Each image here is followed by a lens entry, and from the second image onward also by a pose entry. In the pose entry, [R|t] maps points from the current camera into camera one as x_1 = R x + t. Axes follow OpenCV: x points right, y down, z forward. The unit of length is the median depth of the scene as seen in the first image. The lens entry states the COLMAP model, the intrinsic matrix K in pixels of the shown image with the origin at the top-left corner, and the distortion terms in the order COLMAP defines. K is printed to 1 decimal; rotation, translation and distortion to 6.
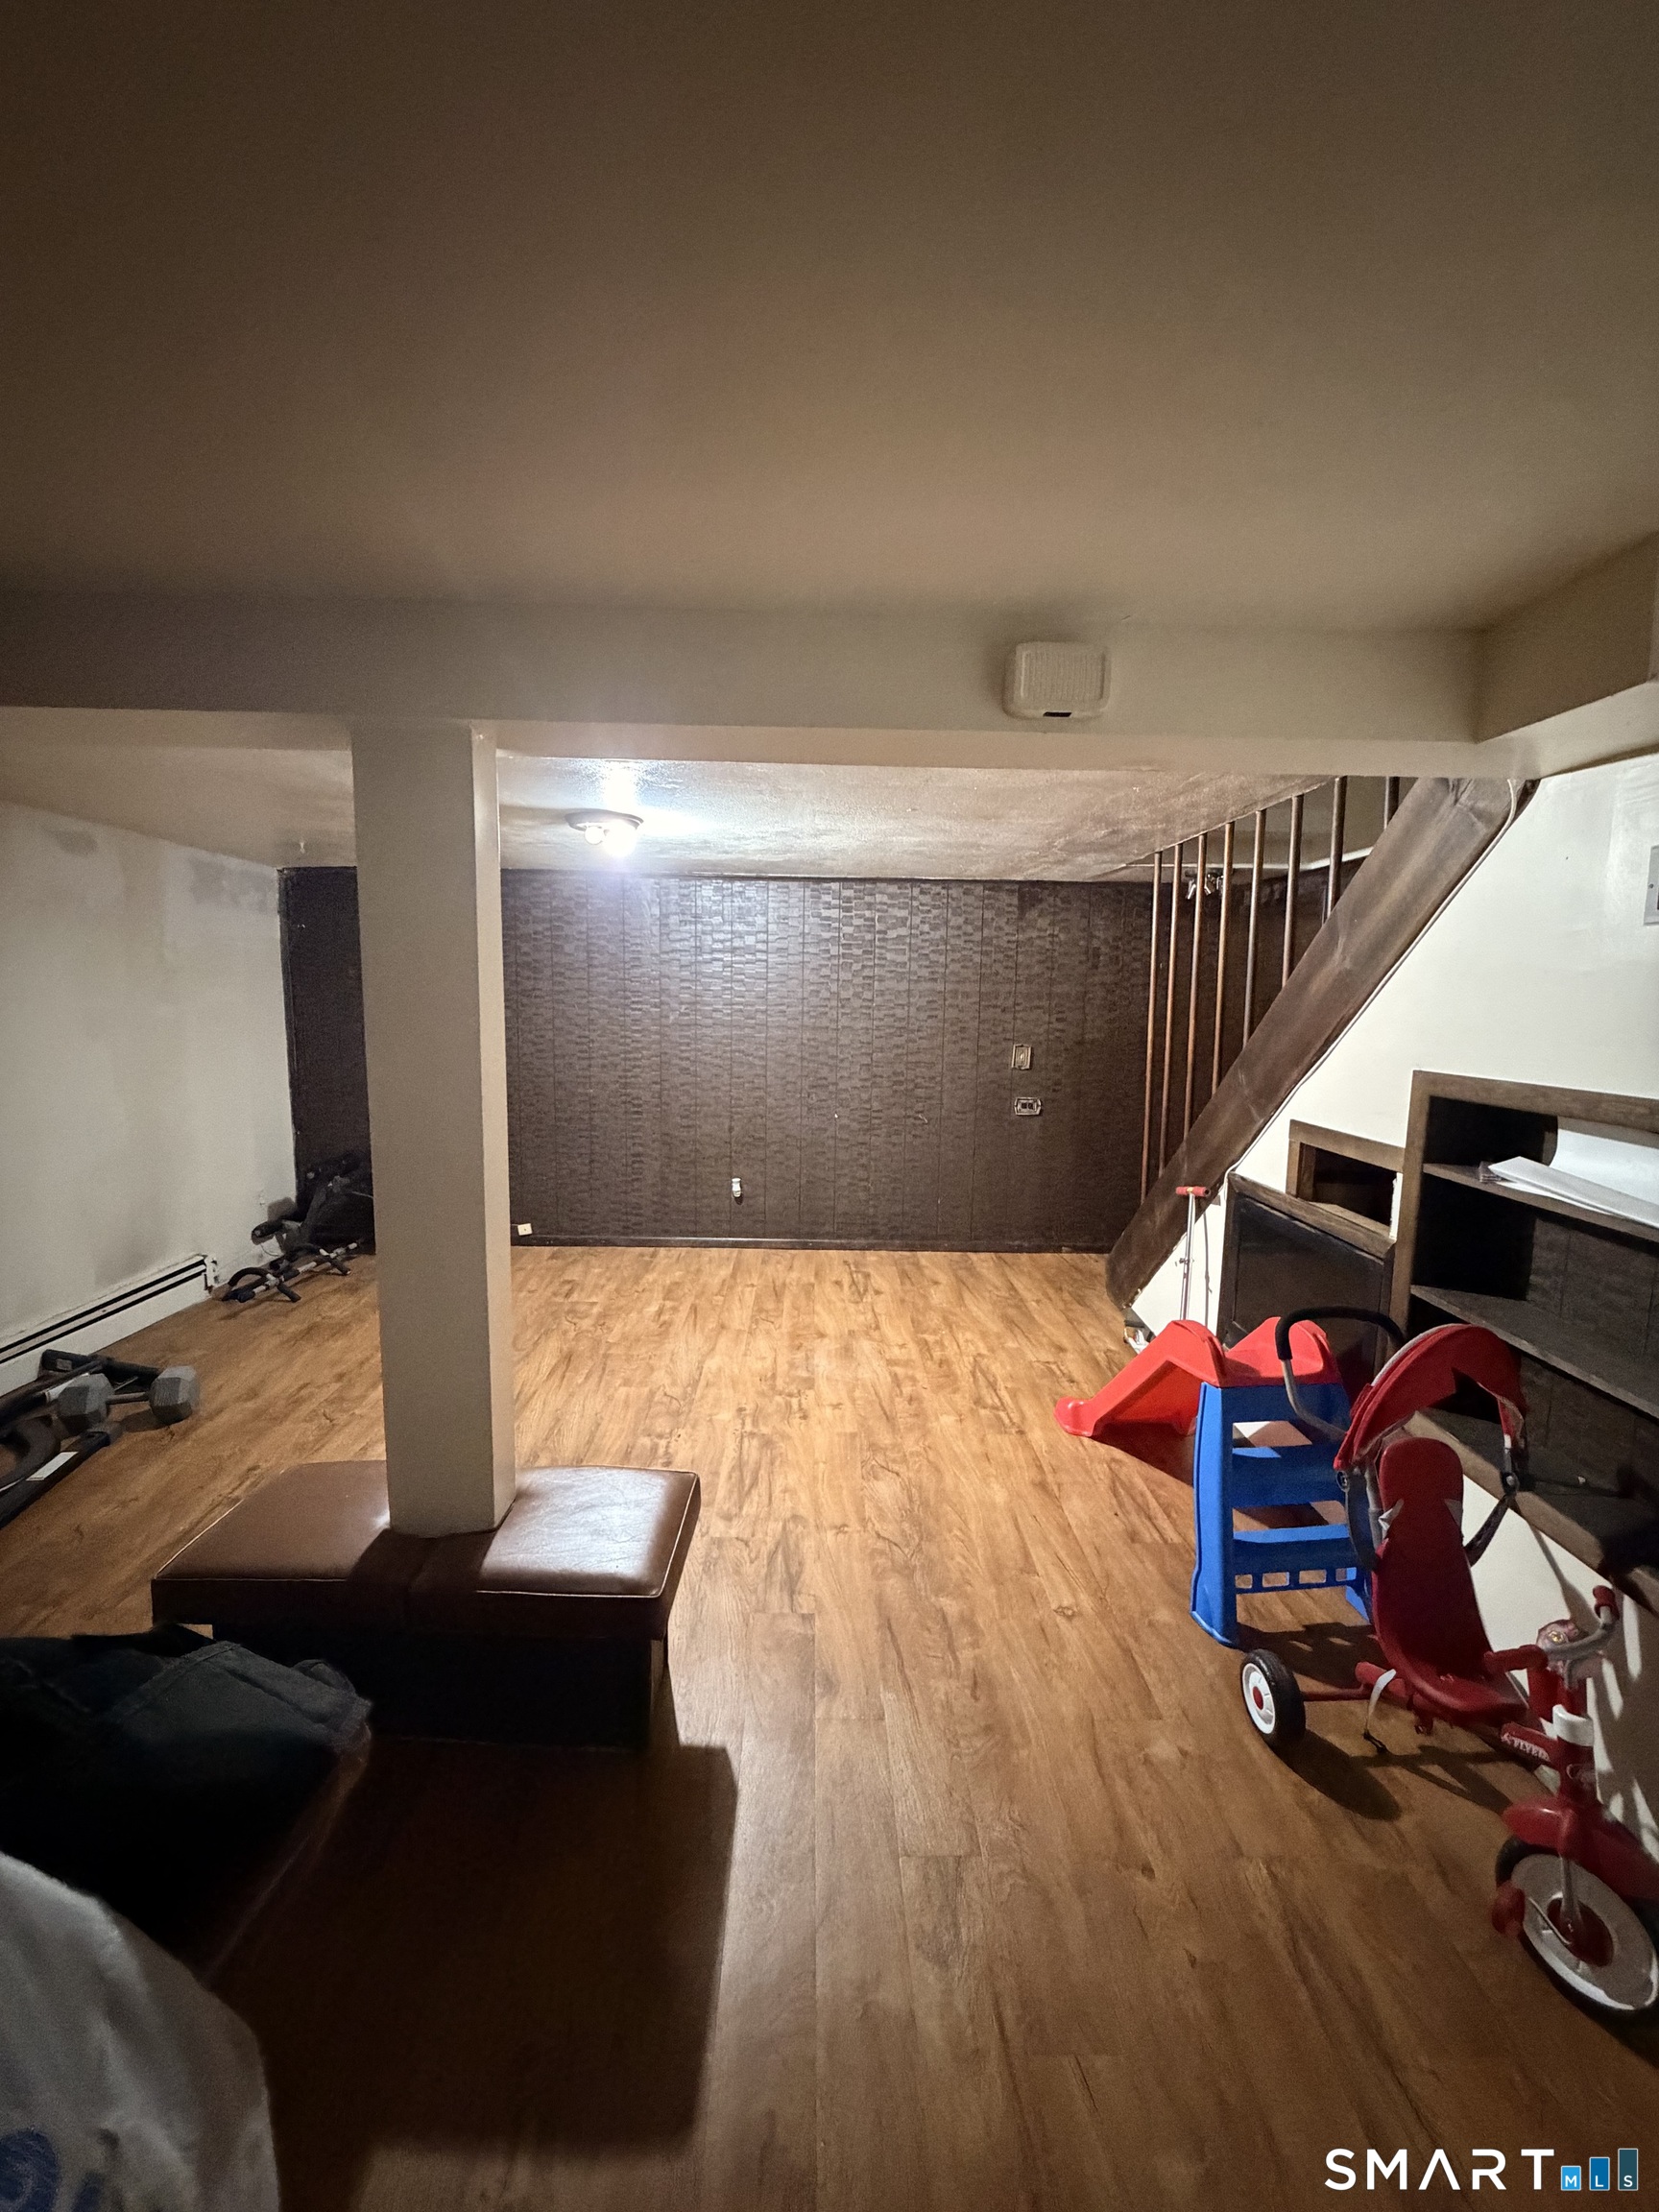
lens RADIAL K [[879.1, 0, 826.5], [0, 879.1, 1097.6], [0, 0, 1]] dist [-0.001654, 0.000063]
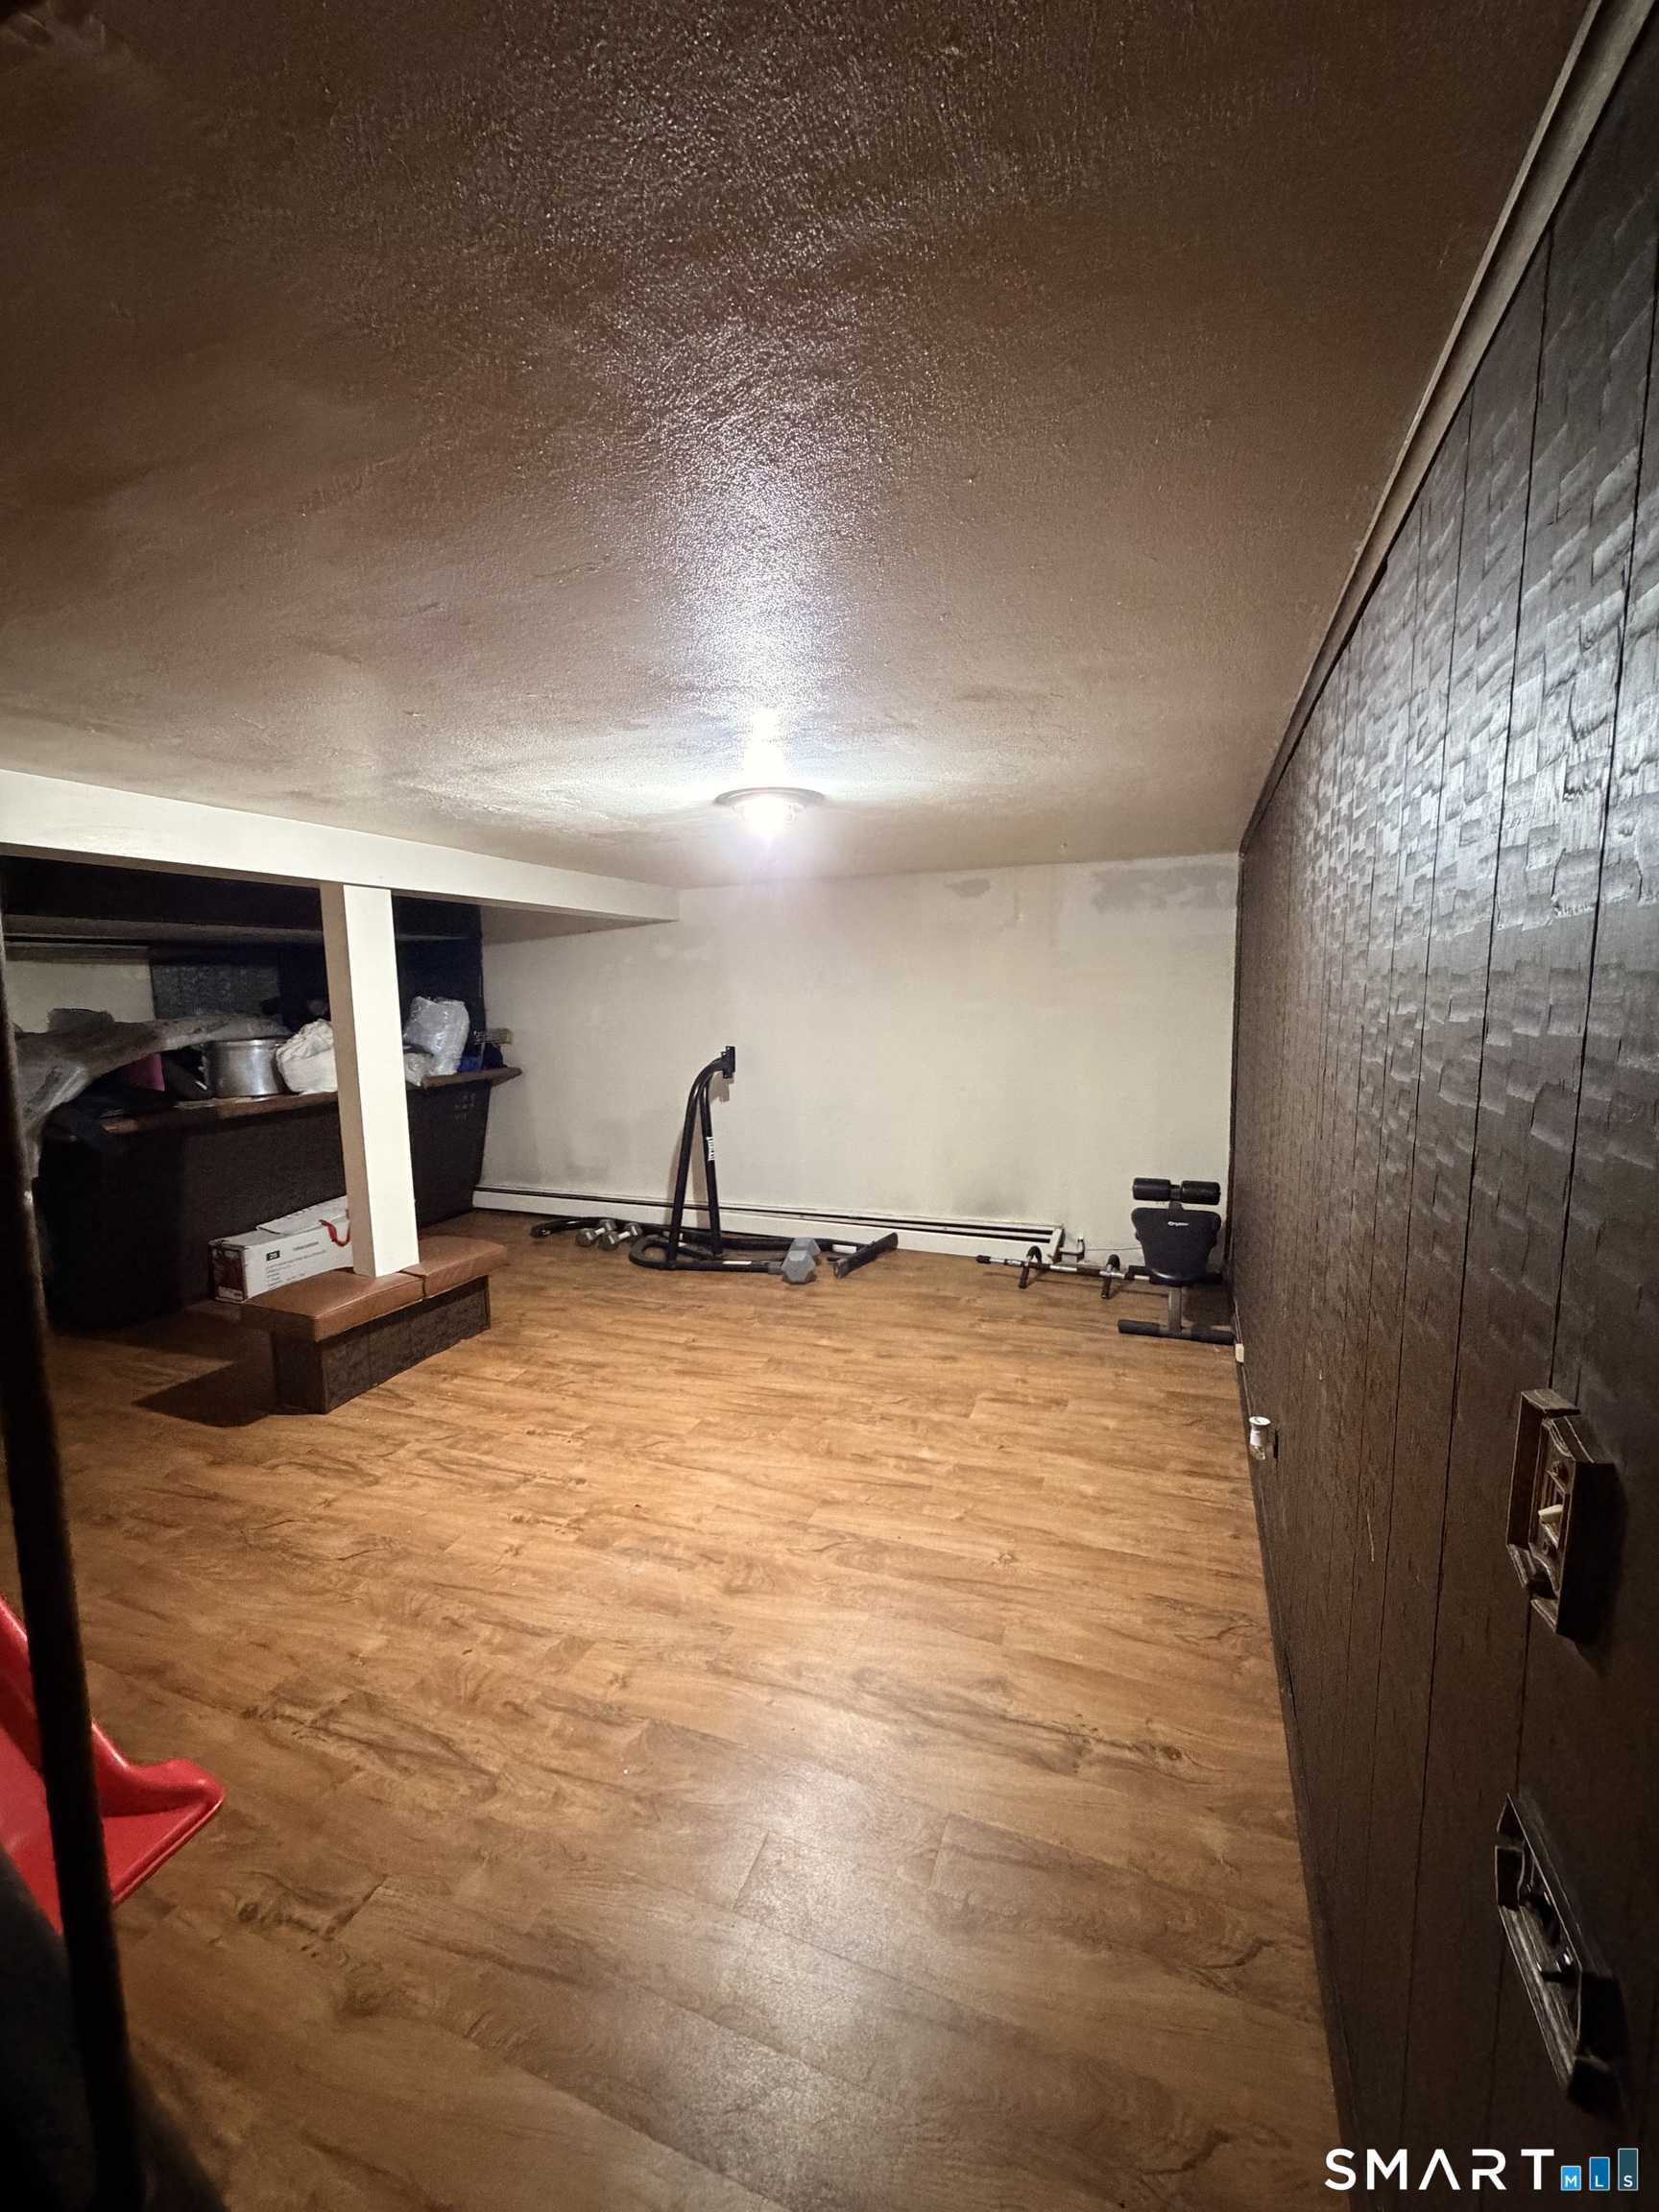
lens RADIAL K [[879.1, 0, 826.0], [0, 879.1, 1109.2], [0, 0, 1]] dist [-0.001654, 0.000063]
pose [[-0.377296, 0.117287, -0.918636, 0.499241], [-0.093844, 0.982000, 0.163920, -0.151610], [0.921325, 0.148055, -0.359498, 1.303646]]
